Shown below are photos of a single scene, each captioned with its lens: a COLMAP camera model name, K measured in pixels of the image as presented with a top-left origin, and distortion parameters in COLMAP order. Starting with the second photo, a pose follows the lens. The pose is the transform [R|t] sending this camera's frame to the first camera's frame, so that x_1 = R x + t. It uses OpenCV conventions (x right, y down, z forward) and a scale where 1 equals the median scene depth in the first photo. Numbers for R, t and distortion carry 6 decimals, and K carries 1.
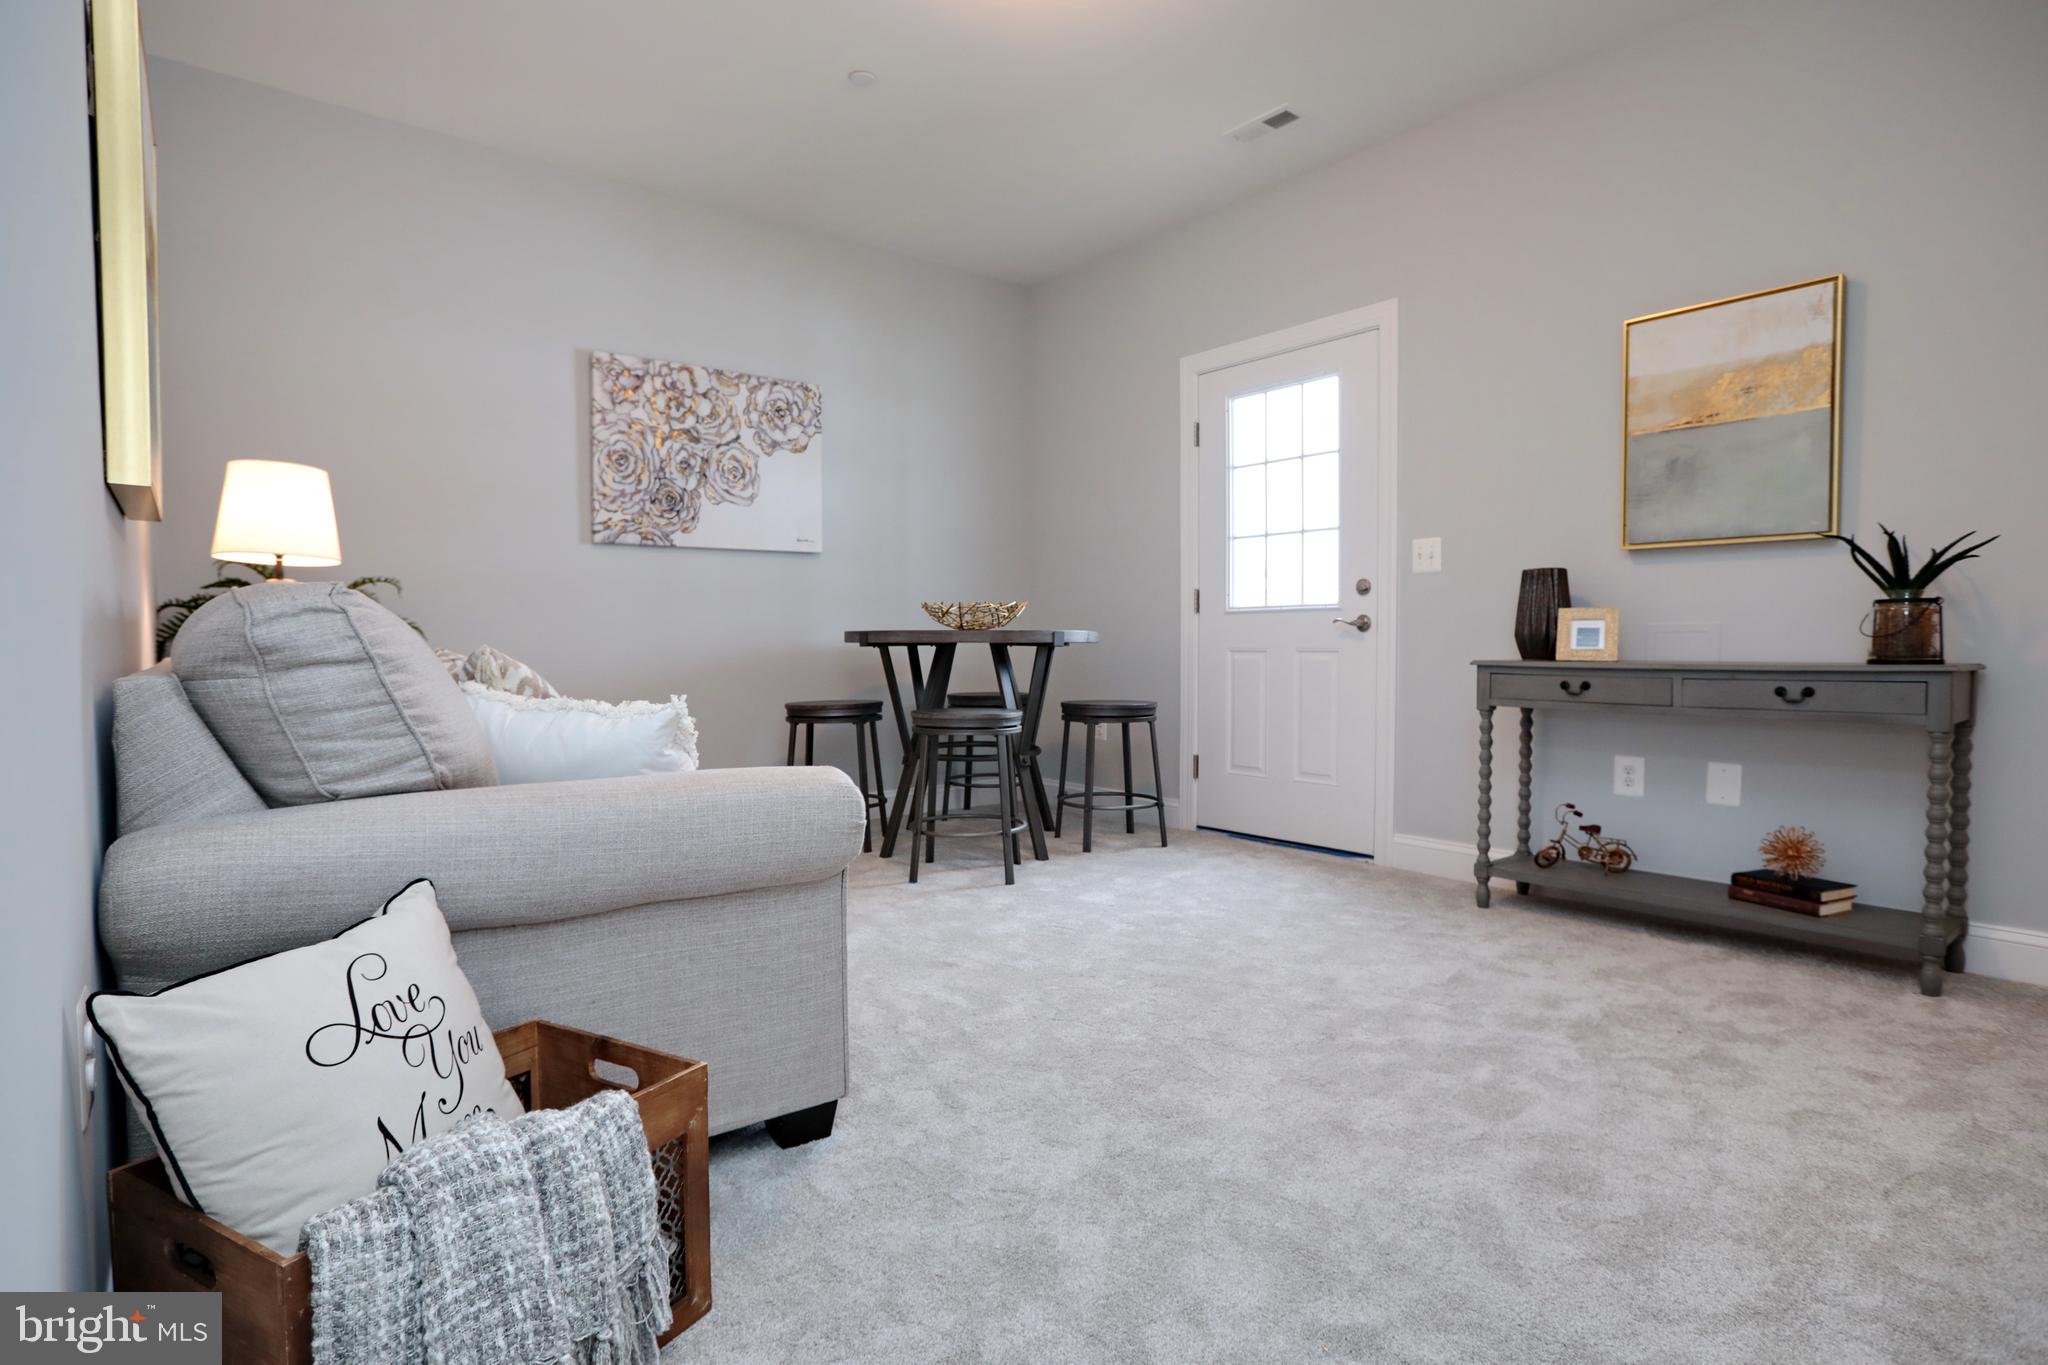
lens RADIAL K [[1060.9, 0, 1009.4], [0, 1060.9, 682.1], [0, 0, 1]] dist [-0.019736, 0.002530]
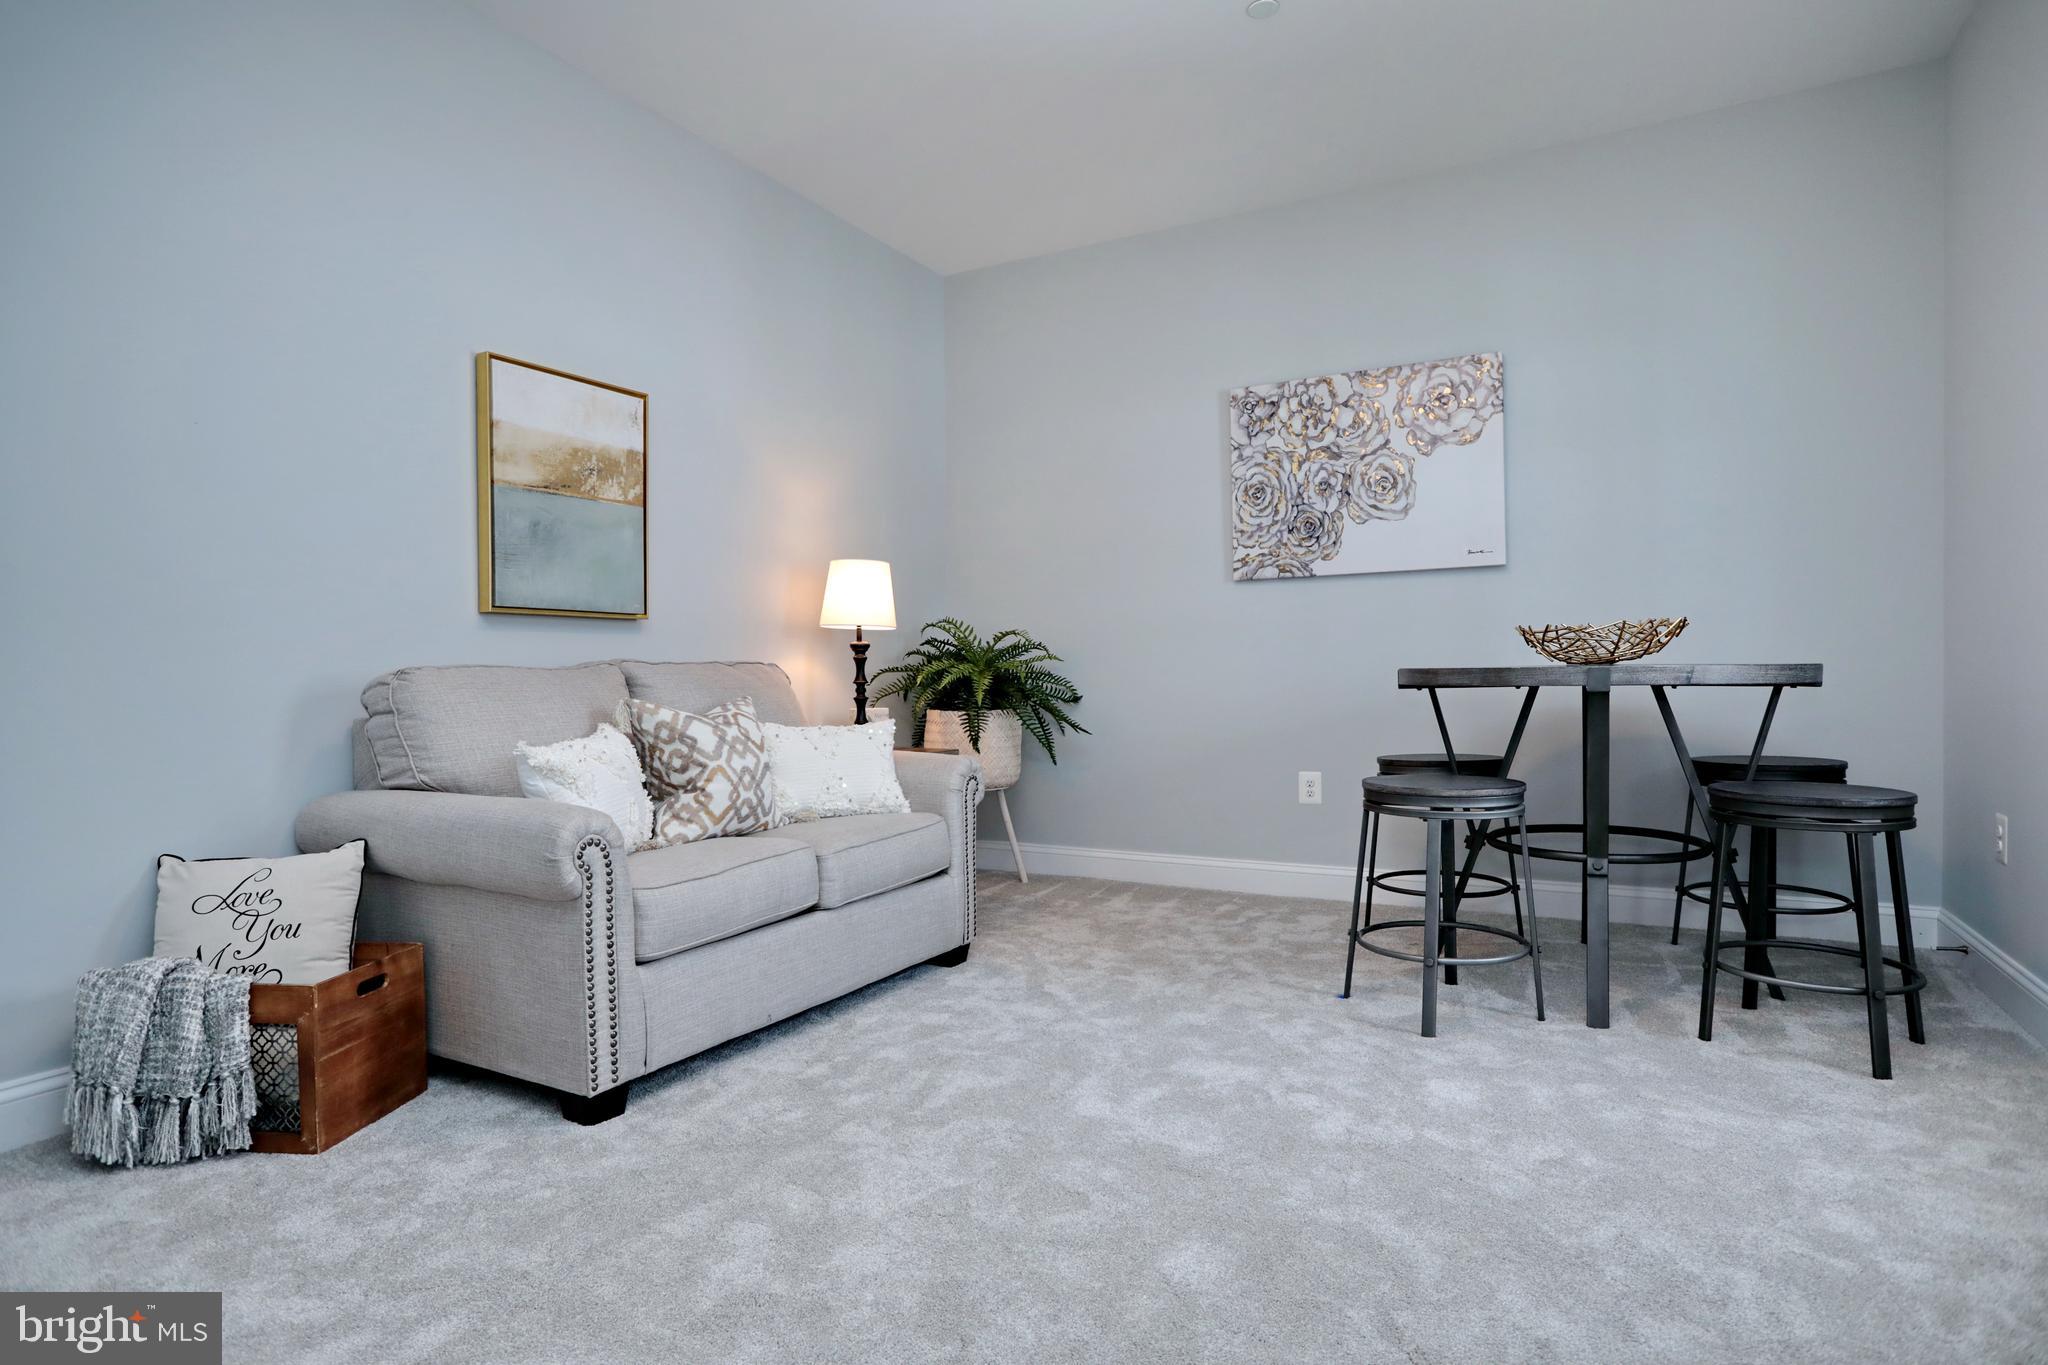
lens RADIAL K [[1093.2, 0, 1025.9], [0, 1093.2, 679.9], [0, 0, 1]] dist [-0.036717, 0.001055]
pose [[0.386705, 0.007201, -0.922175, 0.469511], [-0.024166, 0.999705, -0.002327, -0.030677], [0.921887, 0.023186, 0.386765, 0.414613]]
